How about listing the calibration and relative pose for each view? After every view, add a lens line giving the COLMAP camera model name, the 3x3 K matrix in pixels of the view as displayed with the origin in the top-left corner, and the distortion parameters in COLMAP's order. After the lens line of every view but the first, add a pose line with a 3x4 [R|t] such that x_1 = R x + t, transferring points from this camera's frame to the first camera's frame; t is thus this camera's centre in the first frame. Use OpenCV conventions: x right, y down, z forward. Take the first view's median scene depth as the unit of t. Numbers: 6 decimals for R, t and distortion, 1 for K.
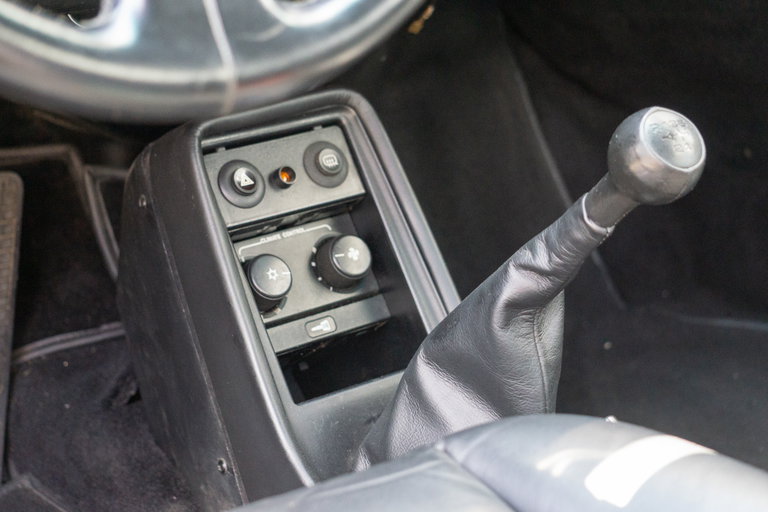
lens RADIAL K [[1880.1, 0, 383.7], [0, 1880.1, 255.7], [0, 0, 1]] dist [0.227528, 0.000000]
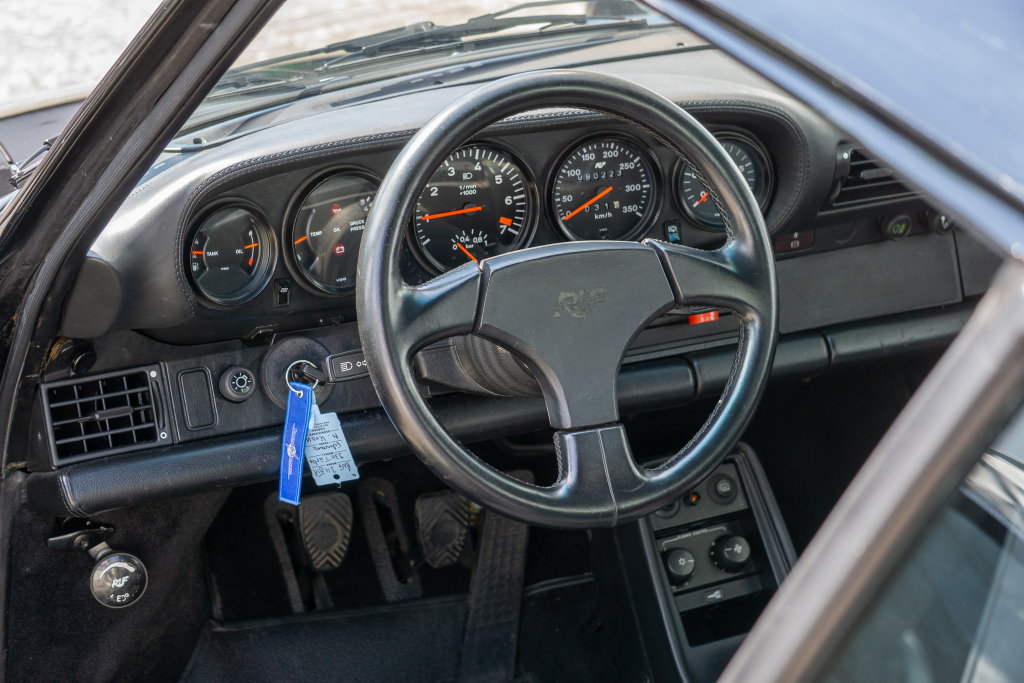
lens RADIAL K [[2319.8, 0, 510.8], [0, 2319.8, 339.8], [0, 0, 1]] dist [0.154606, 0.000000]
pose [[0.976780, 0.038020, -0.210843, 0.197497], [-0.041974, 0.999016, -0.014312, -0.136846], [0.210091, 0.022829, 0.977415, -0.905407]]
